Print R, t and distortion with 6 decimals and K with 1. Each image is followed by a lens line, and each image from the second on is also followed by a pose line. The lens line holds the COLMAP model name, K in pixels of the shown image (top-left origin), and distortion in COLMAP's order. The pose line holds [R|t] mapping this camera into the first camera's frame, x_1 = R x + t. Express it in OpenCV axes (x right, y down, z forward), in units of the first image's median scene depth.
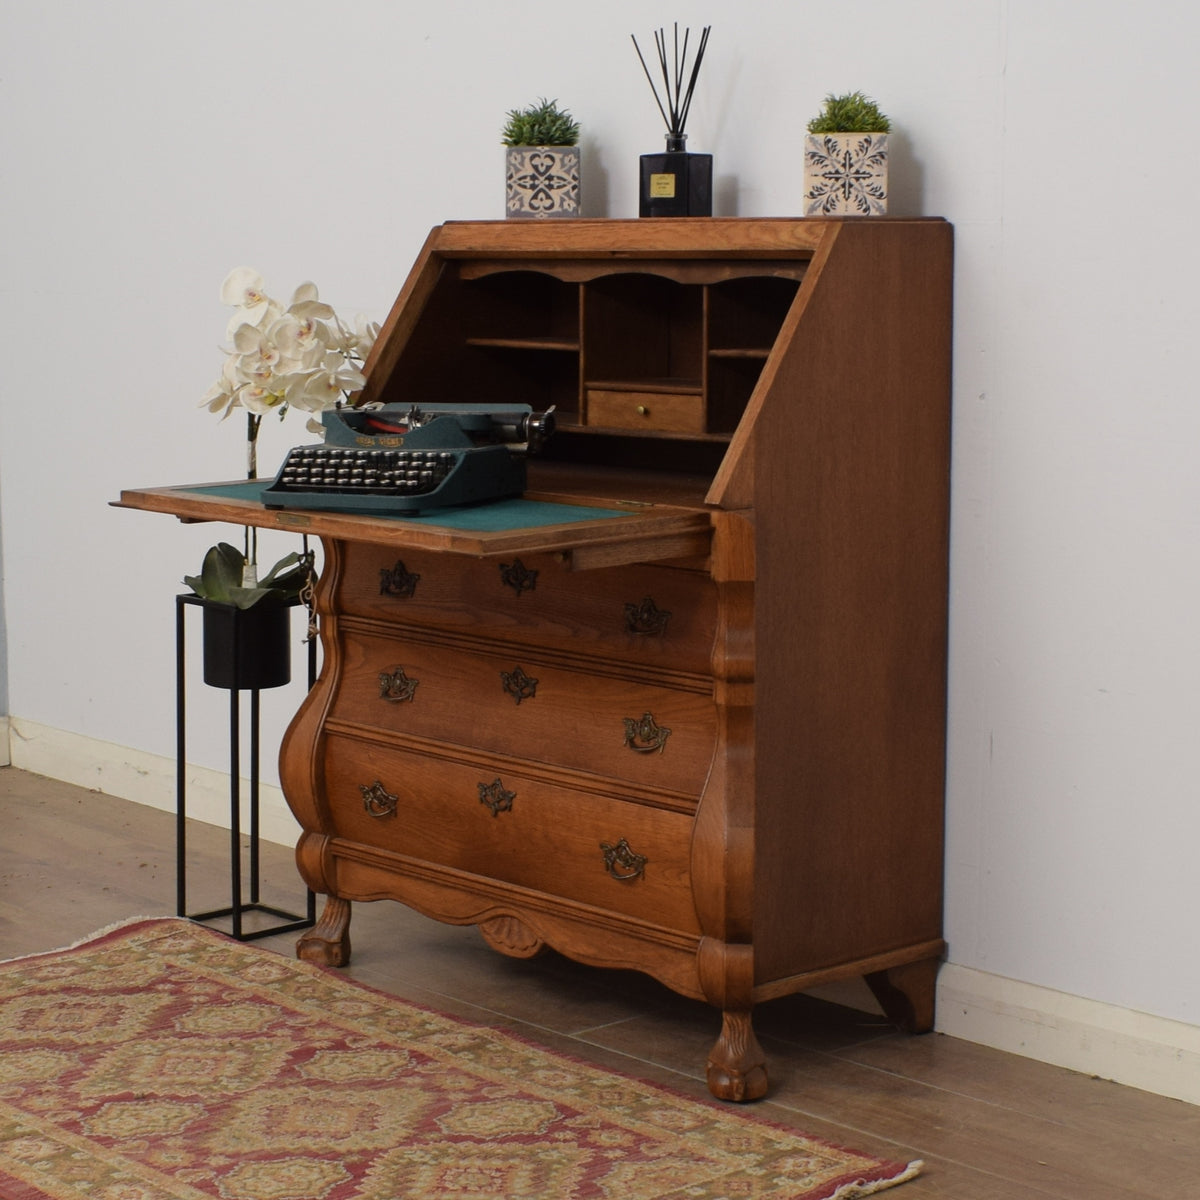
lens RADIAL K [[2790.5, 0, 489.2], [0, 2790.5, 598.3], [0, 0, 1]] dist [-0.075134, -0.358985]
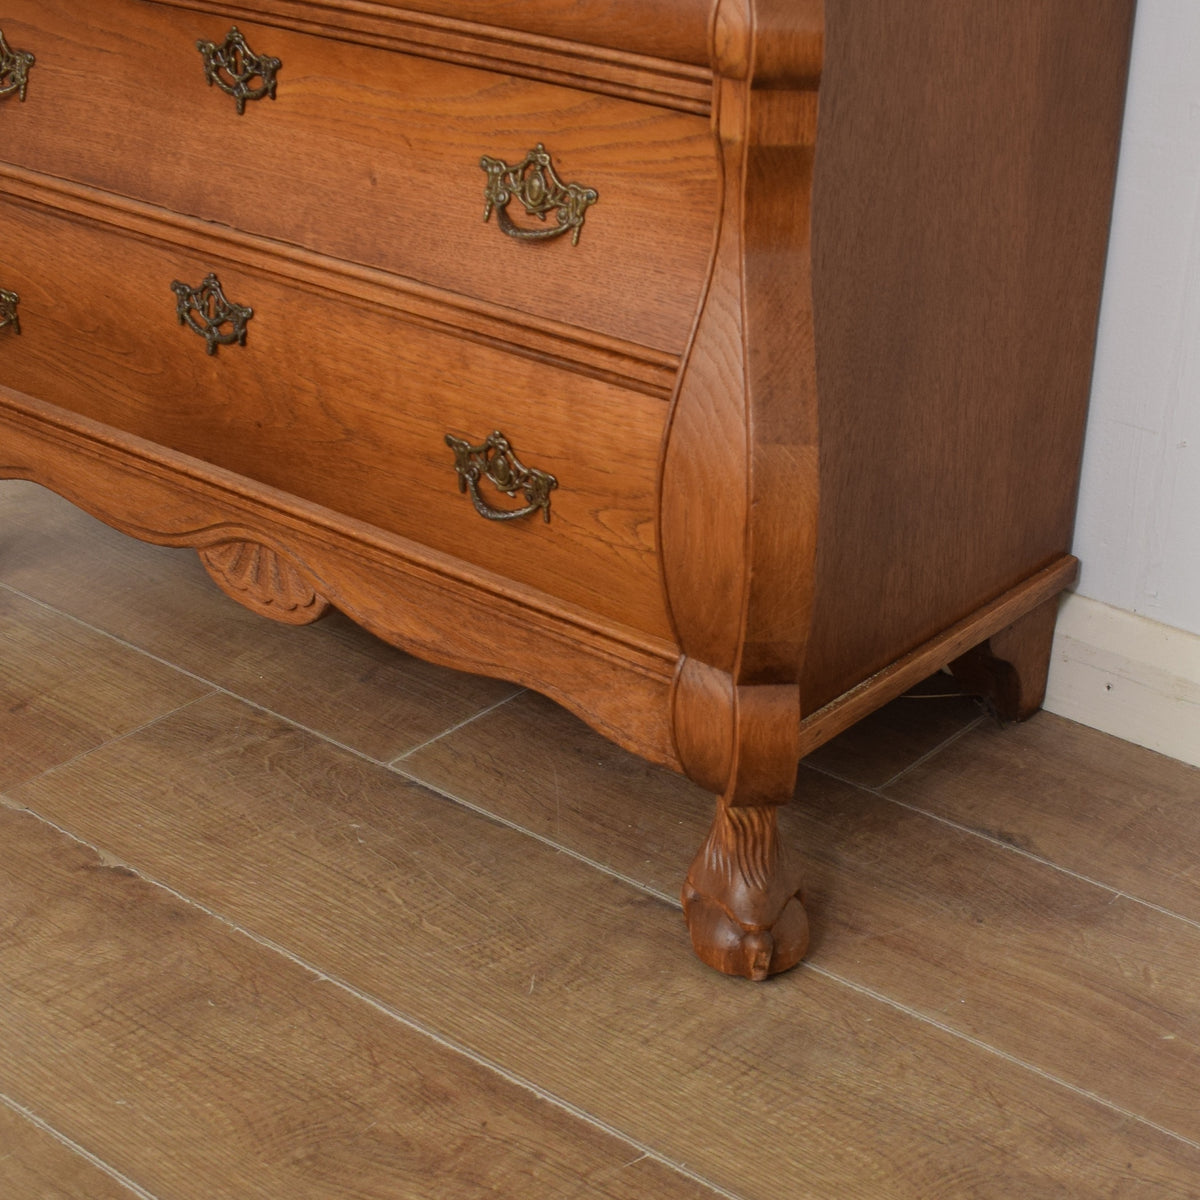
lens RADIAL K [[2081.1, 0, 766.6], [0, 2081.1, 826.3], [0, 0, 1]] dist [-0.094413, 0.008972]
pose [[0.974063, -0.077895, 0.212446, 0.014042], [-0.017141, 0.910779, 0.412538, 0.004205], [-0.225626, -0.405479, 0.885821, 0.635335]]
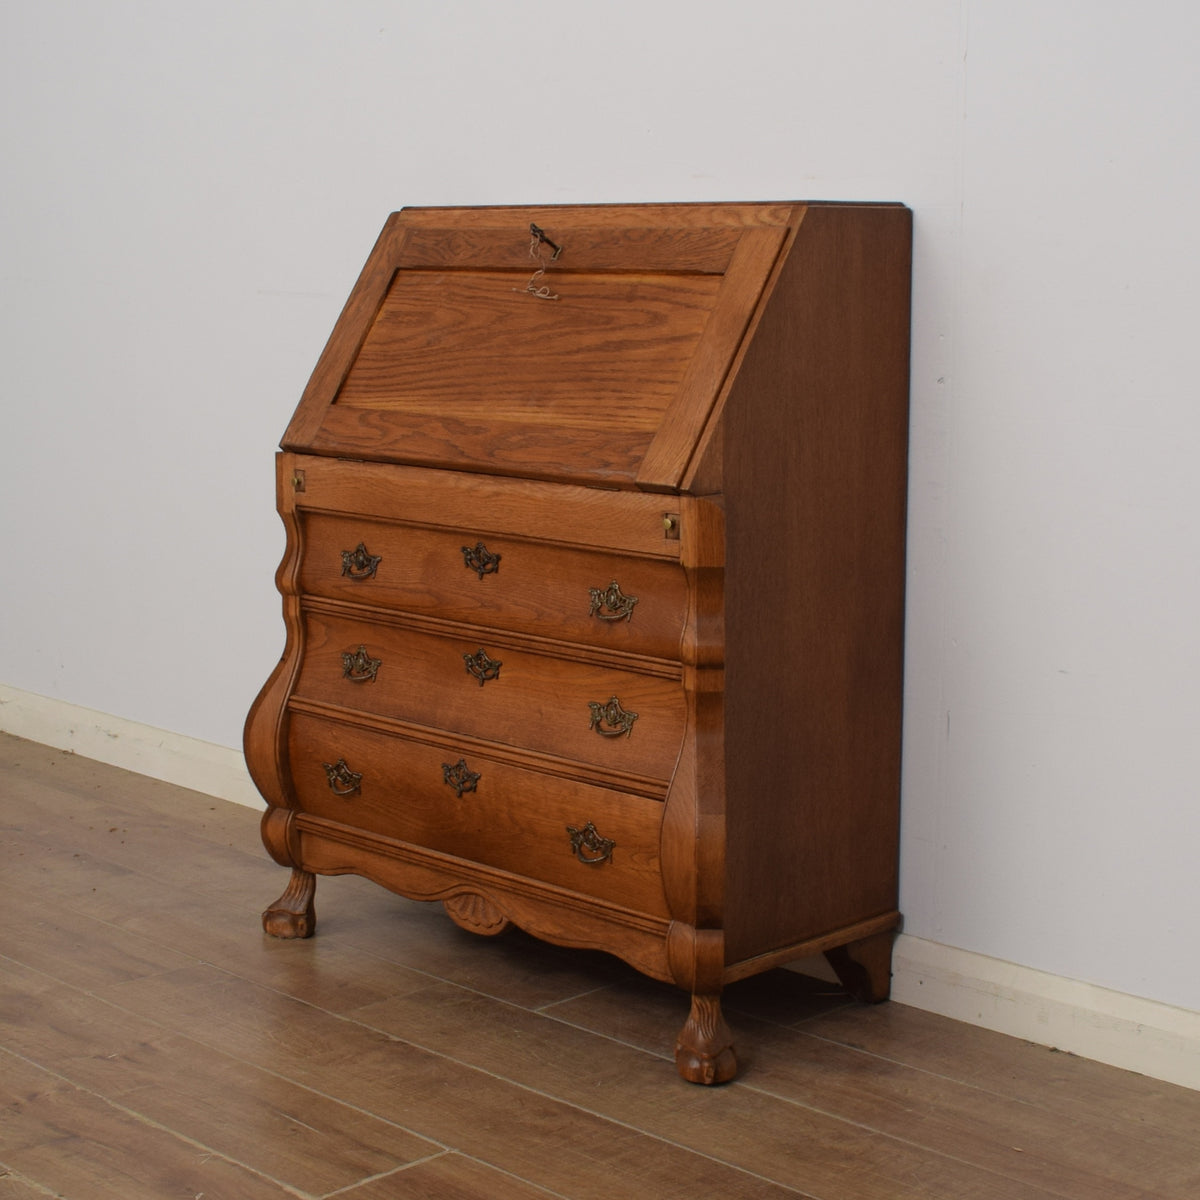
lens RADIAL K [[2314.9, 0, 571.3], [0, 2314.9, 606.6], [0, 0, 1]] dist [-0.100202, -0.087311]
pose [[0.997630, -0.007217, 0.068435, -0.014522], [0.005228, 0.999560, 0.029195, -0.015011], [-0.068615, -0.028768, 0.997228, 0.165416]]
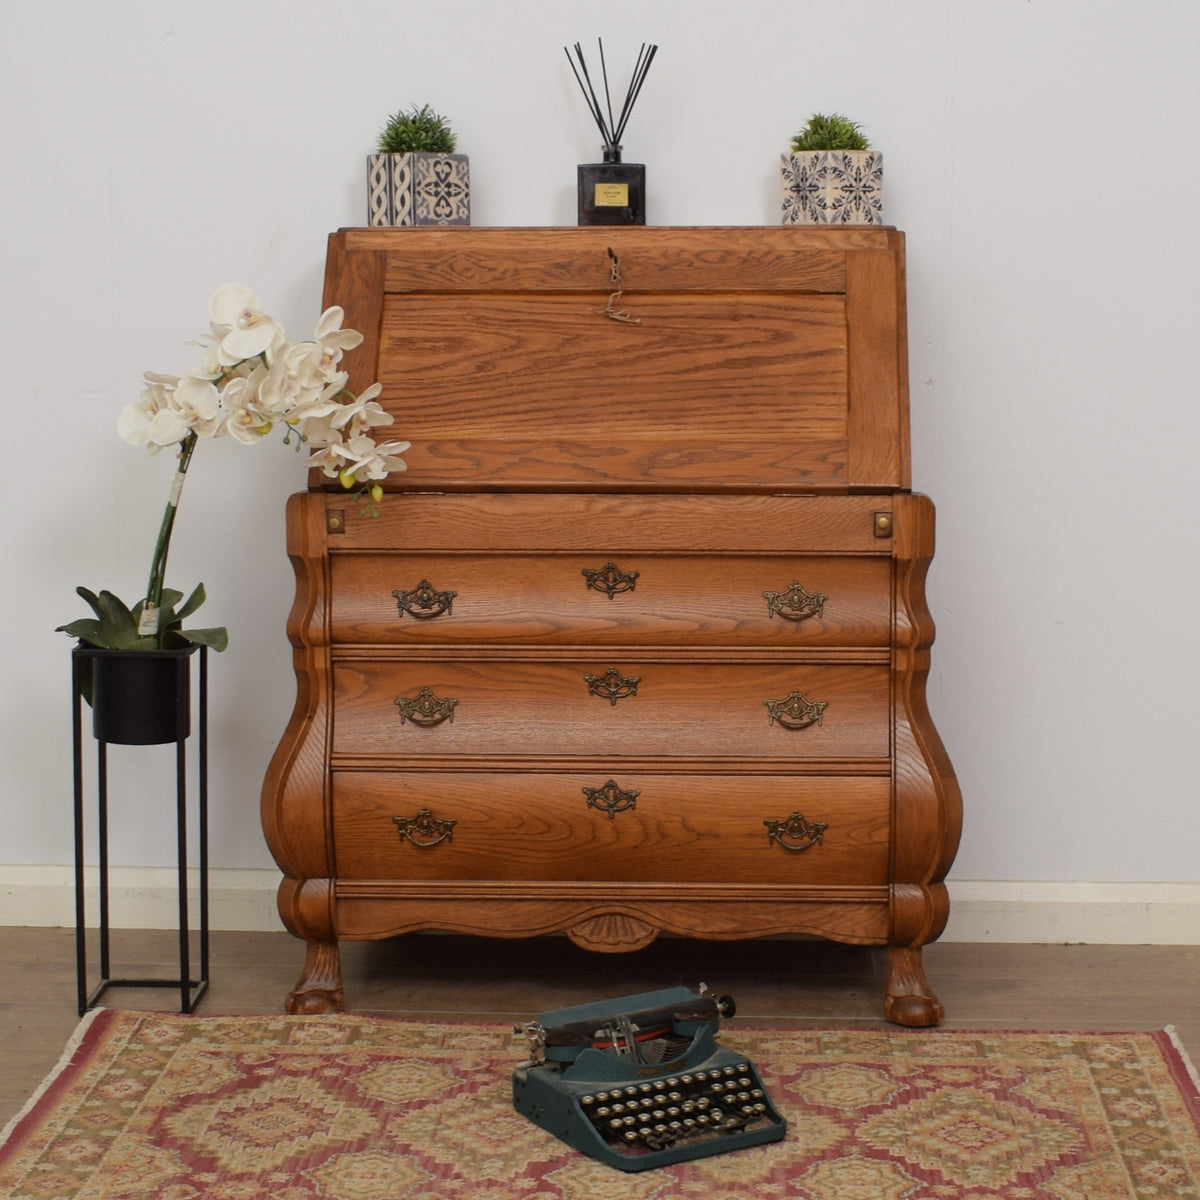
lens RADIAL K [[2555.7, 0, 697.9], [0, 2555.7, 602.3], [0, 0, 1]] dist [-0.113633, -0.220913]
pose [[0.669396, -0.103645, 0.735640, -0.654294], [0.094341, 0.994063, 0.054209, -0.047042], [-0.736891, 0.033114, 0.675200, 0.351222]]
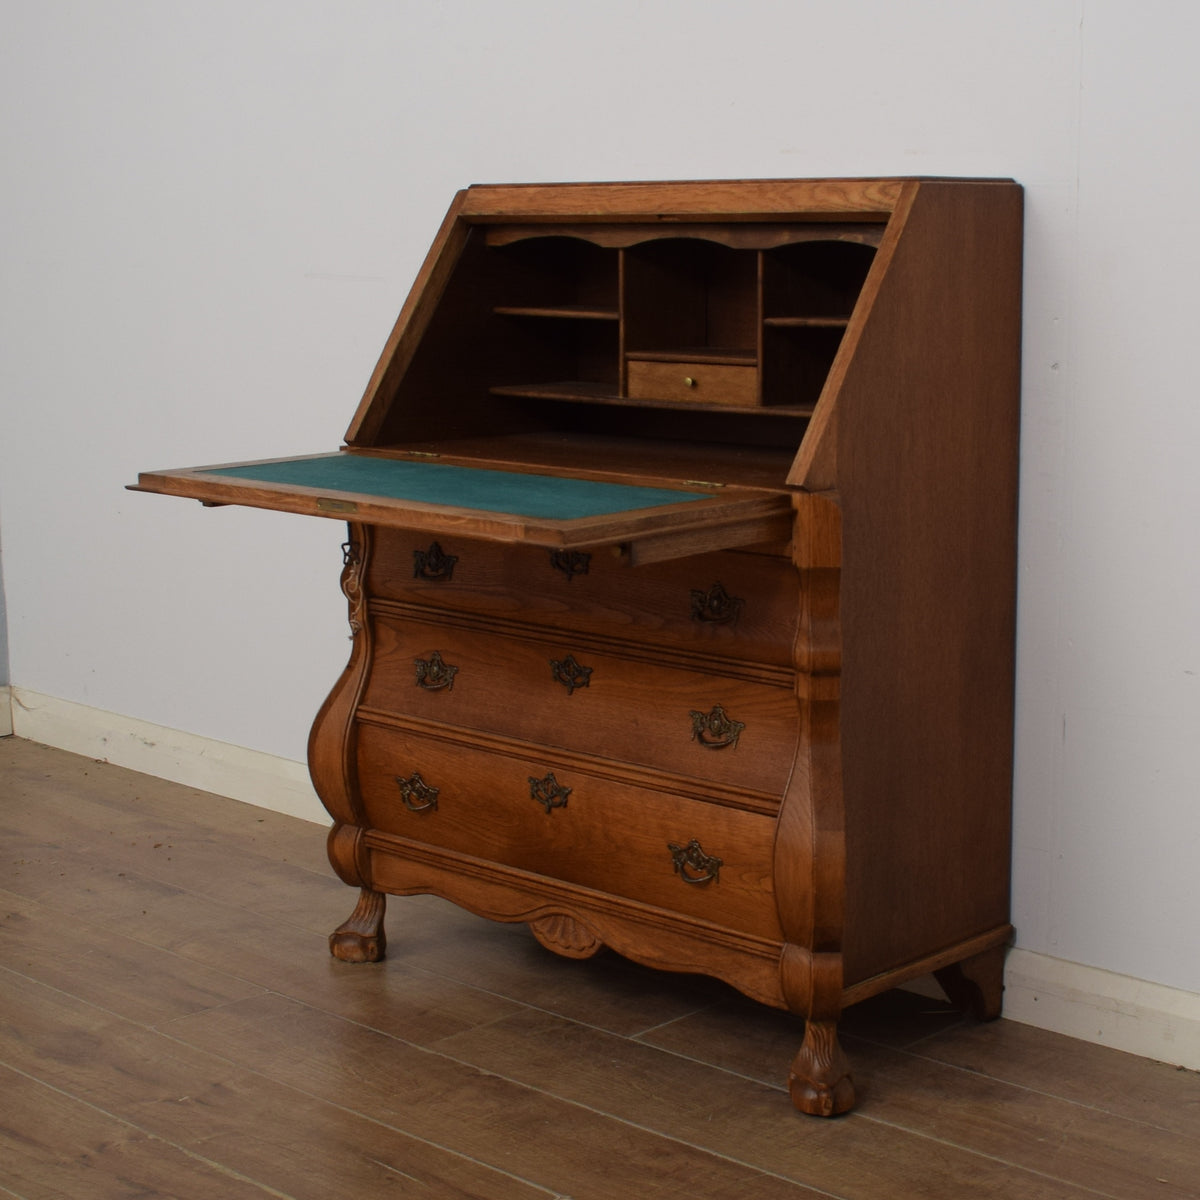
lens RADIAL K [[2315.4, 0, 691.4], [0, 2315.4, 602.9], [0, 0, 1]] dist [-0.099467, -0.051368]
pose [[0.991840, -0.019443, 0.125996, -0.047728], [0.014937, 0.999218, 0.036610, -0.021345], [-0.126610, -0.034430, 0.991355, 0.217907]]
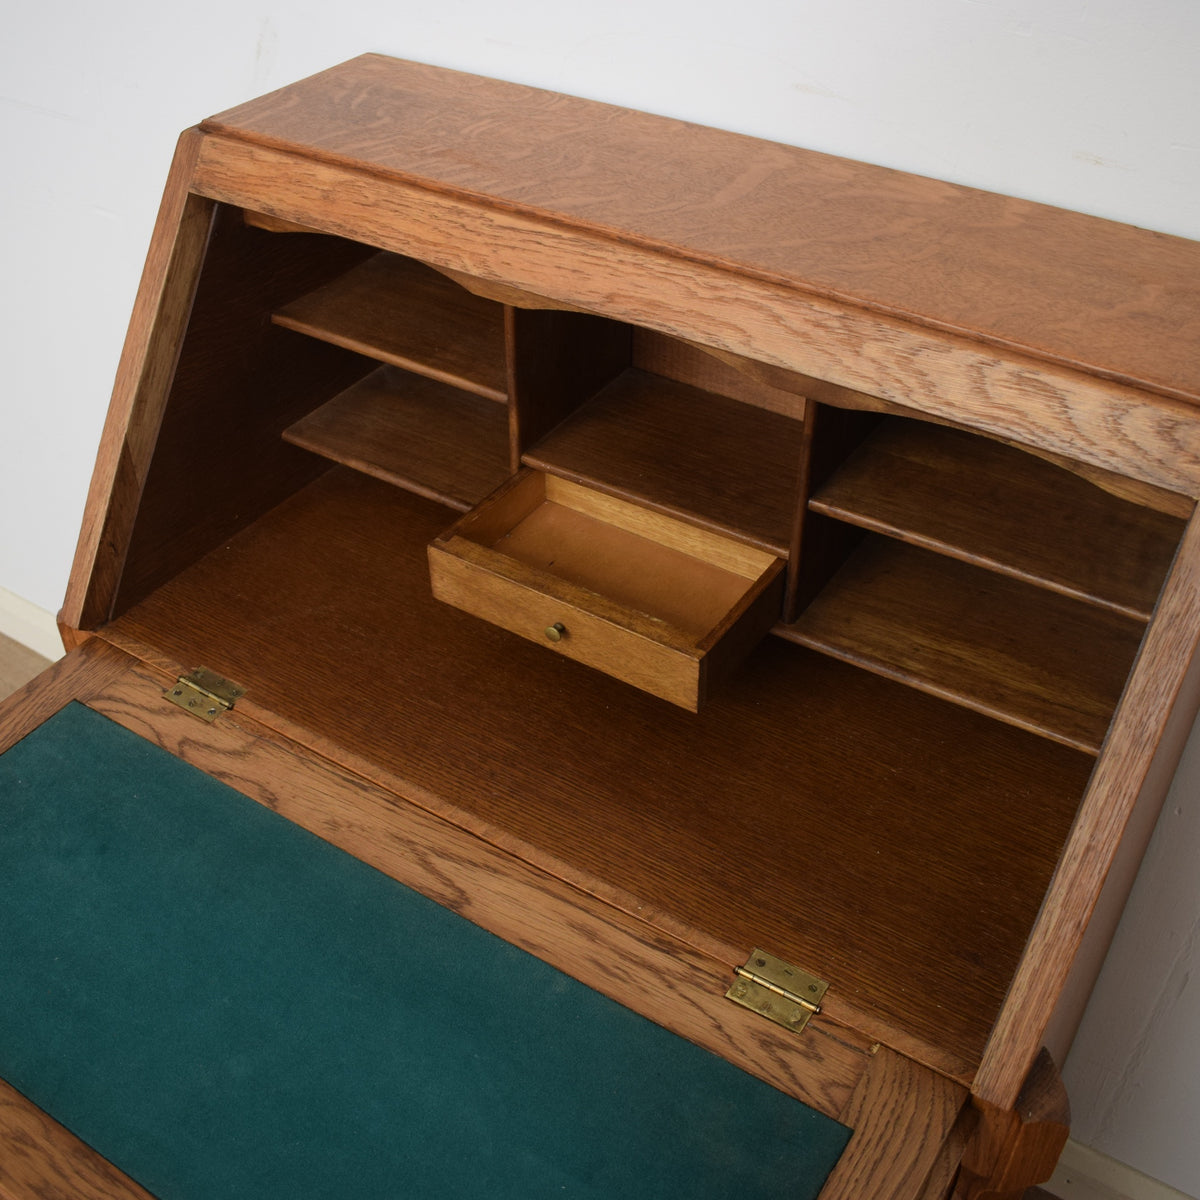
lens RADIAL K [[1387.8, 0, 602.5], [0, 1387.8, 600.2], [0, 0, 1]] dist [-0.071419, -0.033542]
pose [[0.958244, -0.176920, 0.224650, -0.019120], [0.033114, 0.848993, 0.527366, -0.212172], [-0.284028, -0.497906, 0.819401, 0.797087]]
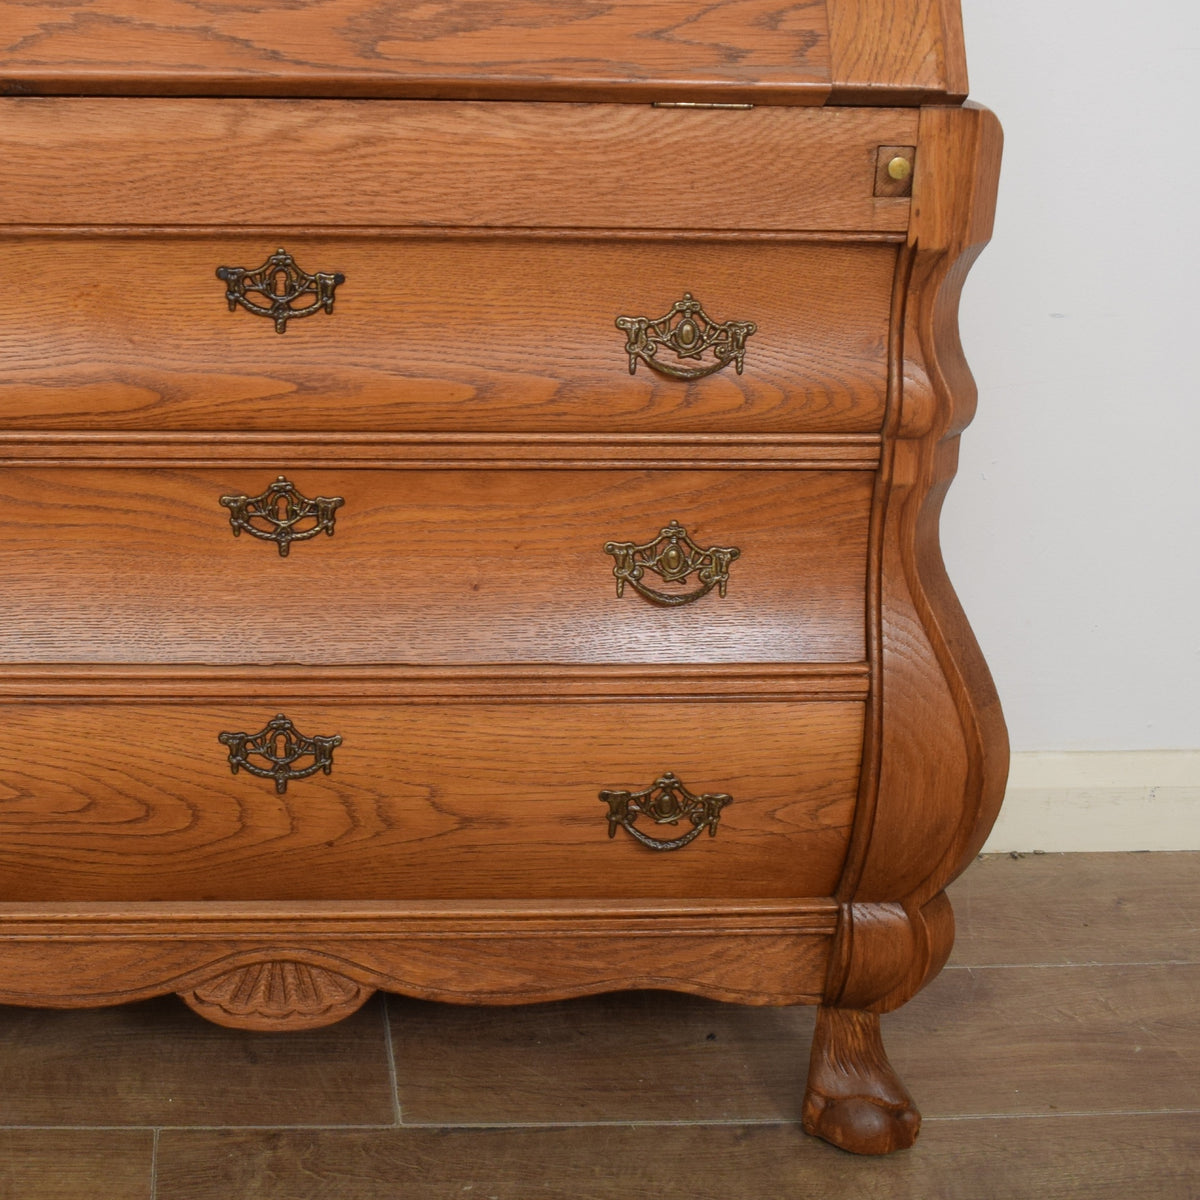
lens RADIAL K [[2084.0, 0, 318.2], [0, 2084.0, 480.6], [0, 0, 1]] dist [-0.093119, -0.006387]
pose [[0.623096, -0.244725, 0.742874, -0.246675], [0.086553, 0.965531, 0.245477, -0.060609], [-0.777342, -0.088658, 0.622800, 0.783350]]
